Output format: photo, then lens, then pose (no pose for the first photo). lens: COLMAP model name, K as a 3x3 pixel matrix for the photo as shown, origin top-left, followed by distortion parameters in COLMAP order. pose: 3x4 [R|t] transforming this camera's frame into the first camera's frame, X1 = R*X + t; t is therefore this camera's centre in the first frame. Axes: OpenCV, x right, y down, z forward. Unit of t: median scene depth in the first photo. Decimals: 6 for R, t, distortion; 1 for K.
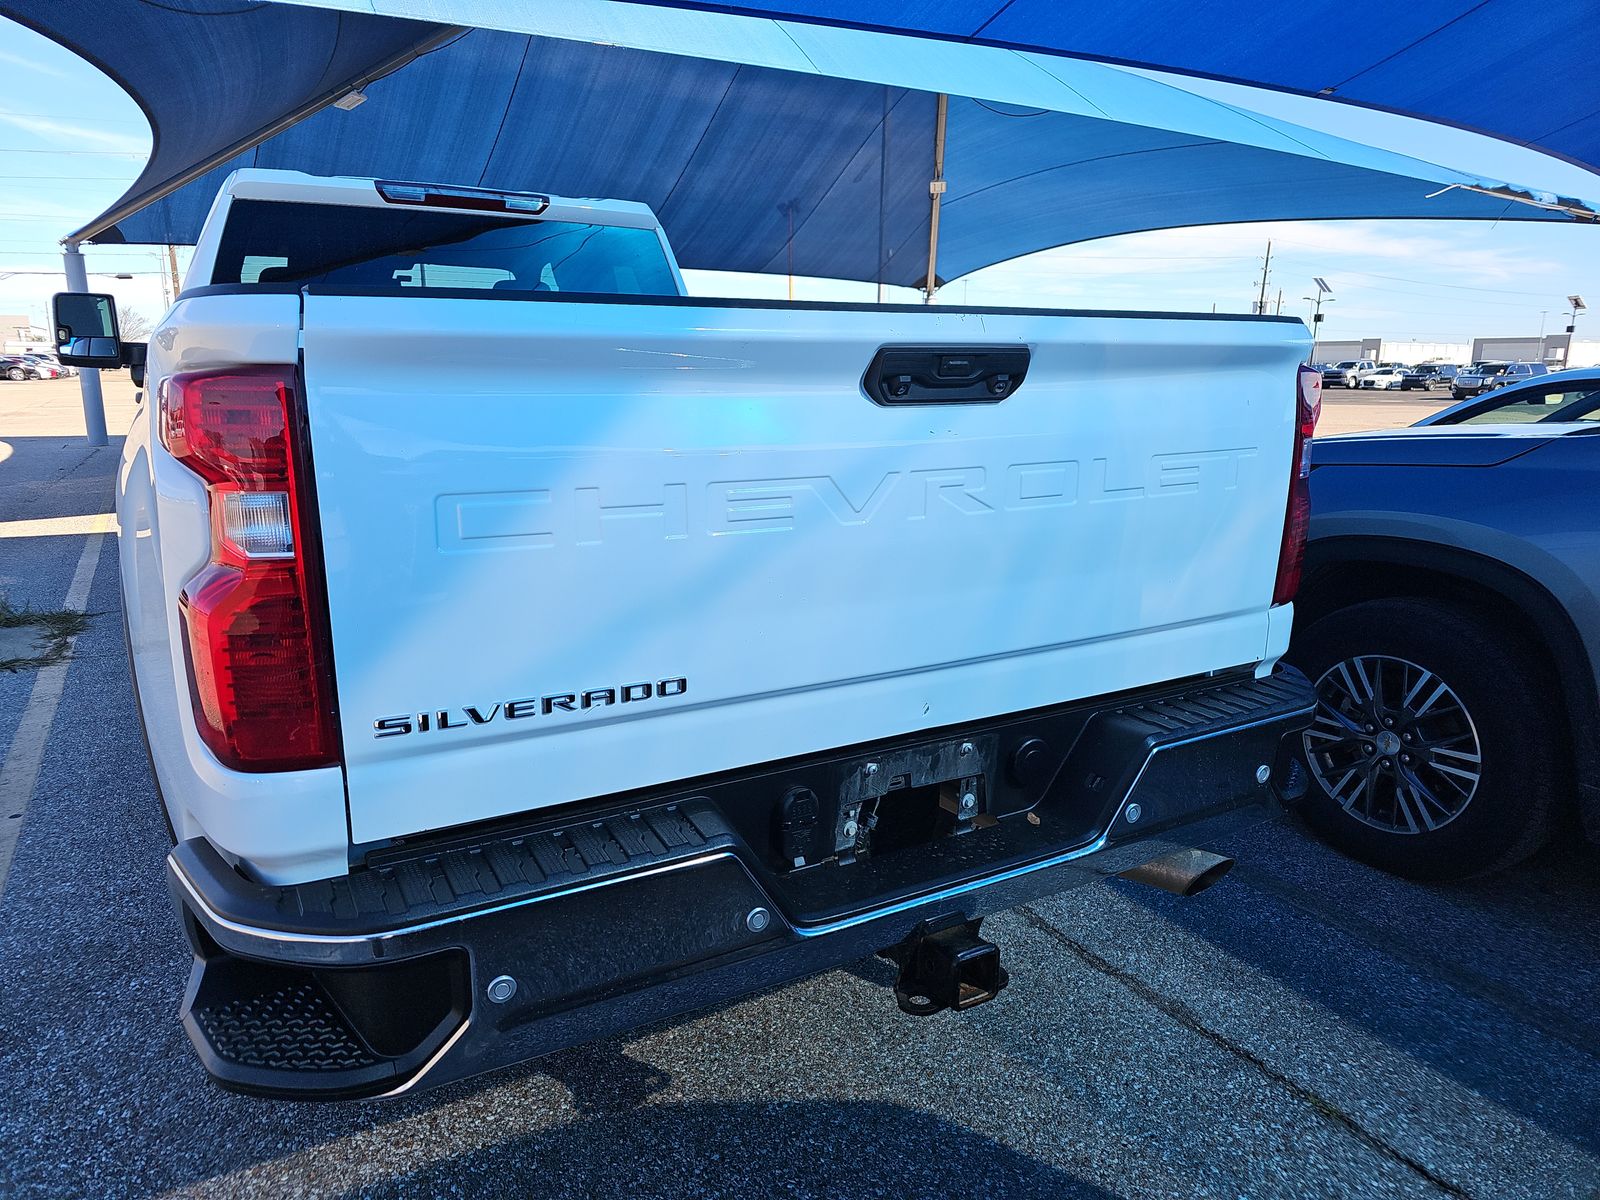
lens RADIAL K [[1058.9, 0, 800.0], [0, 1058.9, 600.0], [0, 0, 1]] dist [0.036318, -0.031697]
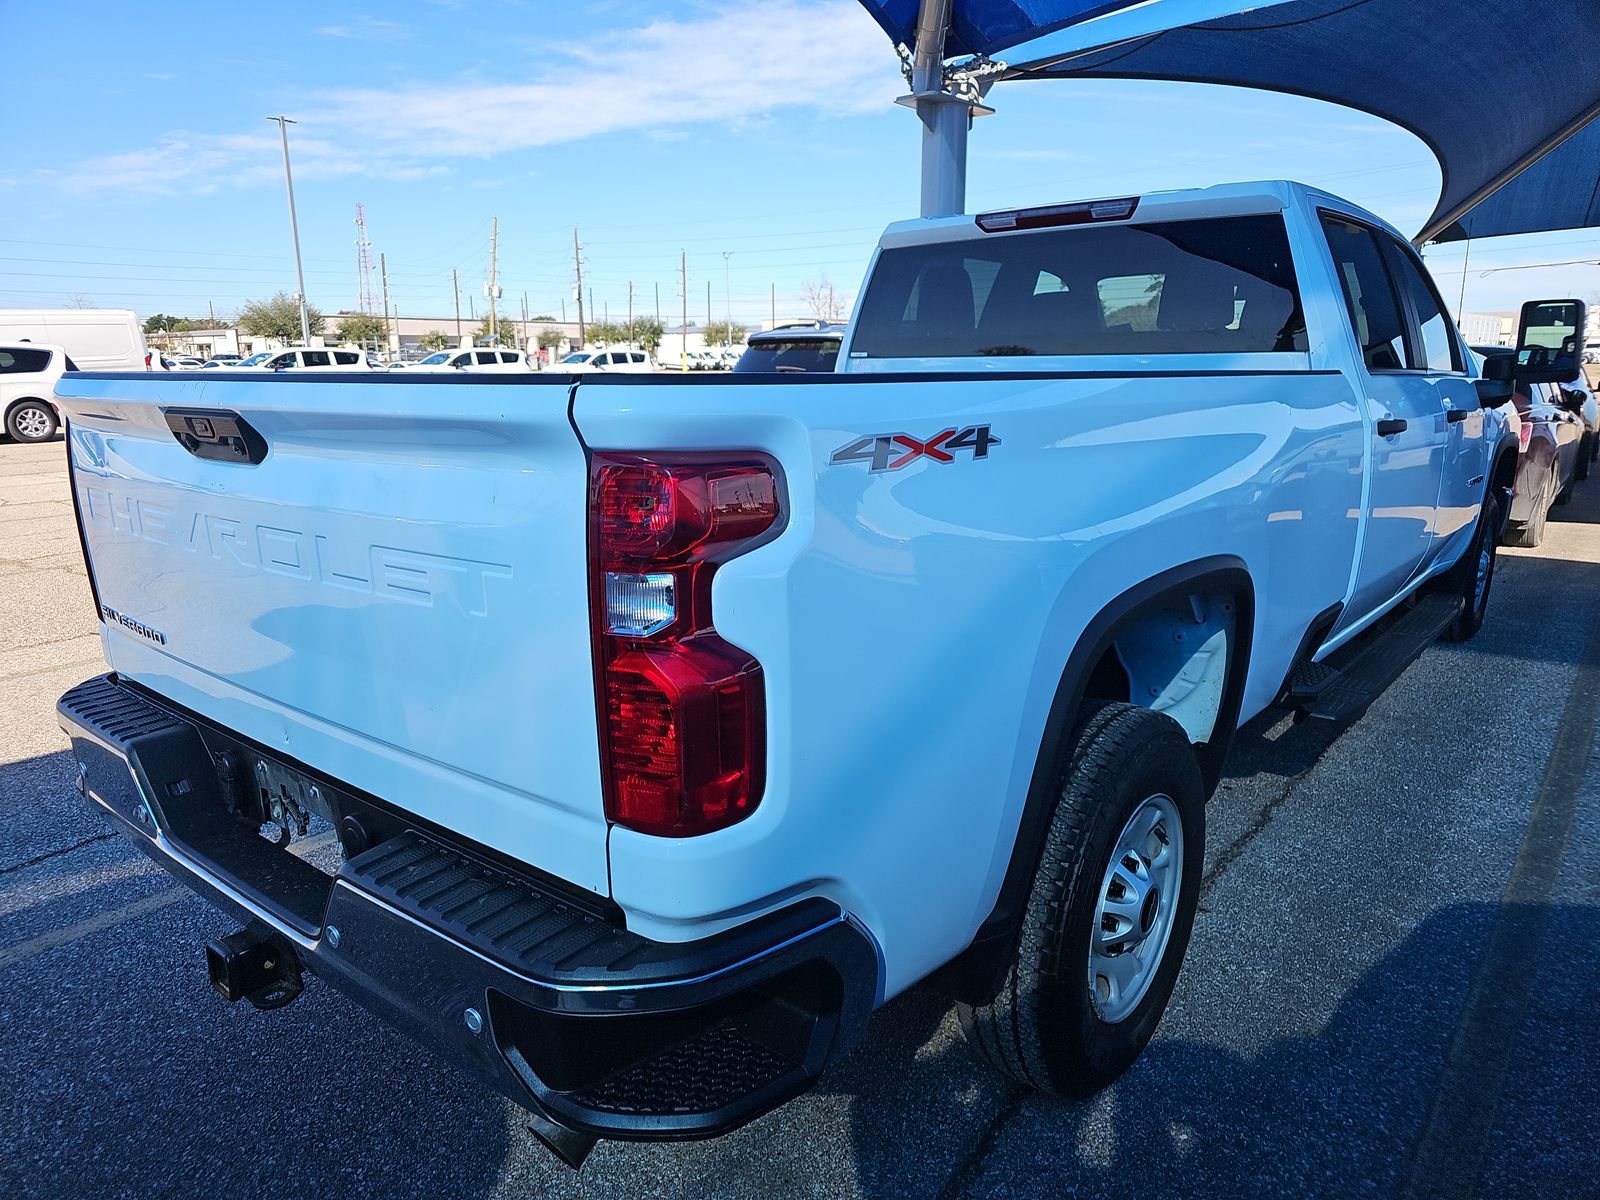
lens RADIAL K [[1058.9, 0, 800.0], [0, 1058.9, 600.0], [0, 0, 1]] dist [0.036318, -0.031697]
pose [[0.390513, 0.188619, -0.901067, 0.156666], [-0.181886, 0.975300, 0.125330, -0.033793], [0.902450, 0.114949, 0.415175, 0.126119]]
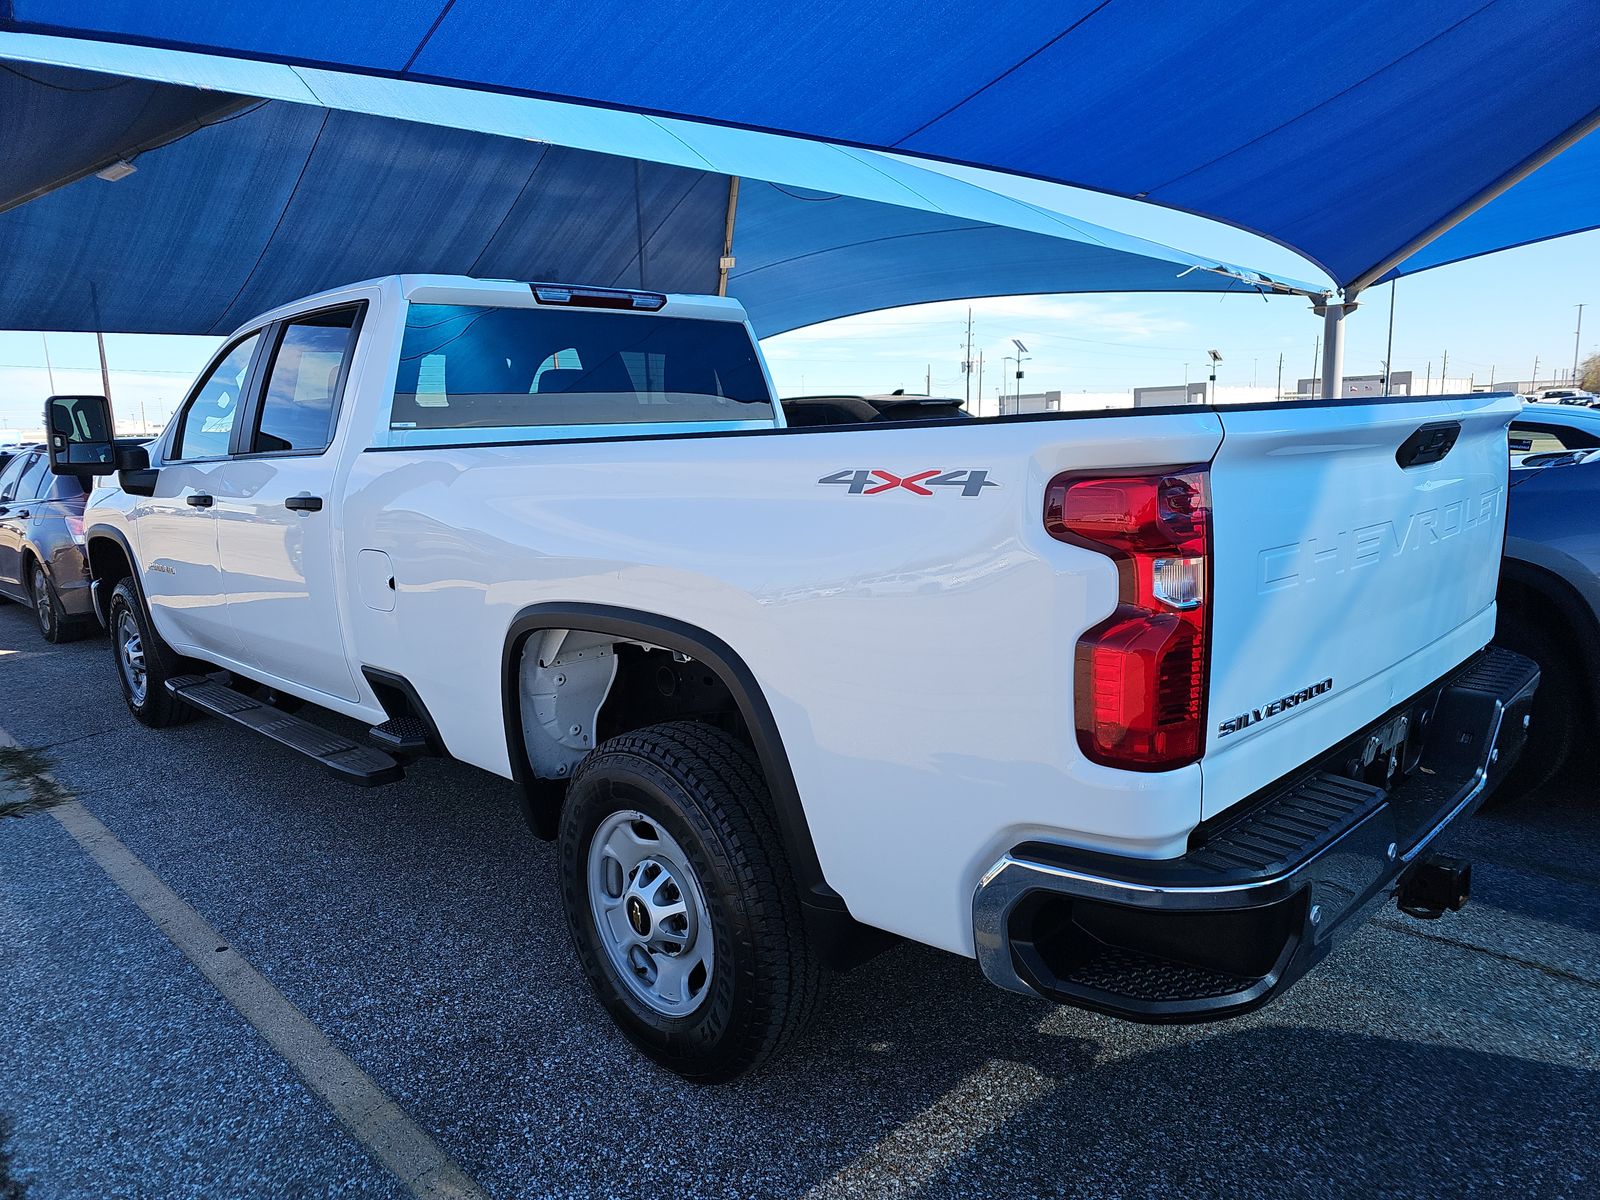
lens RADIAL K [[1066.7, 0, 802.9], [0, 1066.7, 611.6], [0, 0, 1]] dist [0.022580, -0.004904]
pose [[0.962655, -0.084834, 0.257097, -0.123133], [0.097051, 0.994657, -0.035182, -0.003039], [-0.252739, 0.058820, 0.965745, -0.017084]]
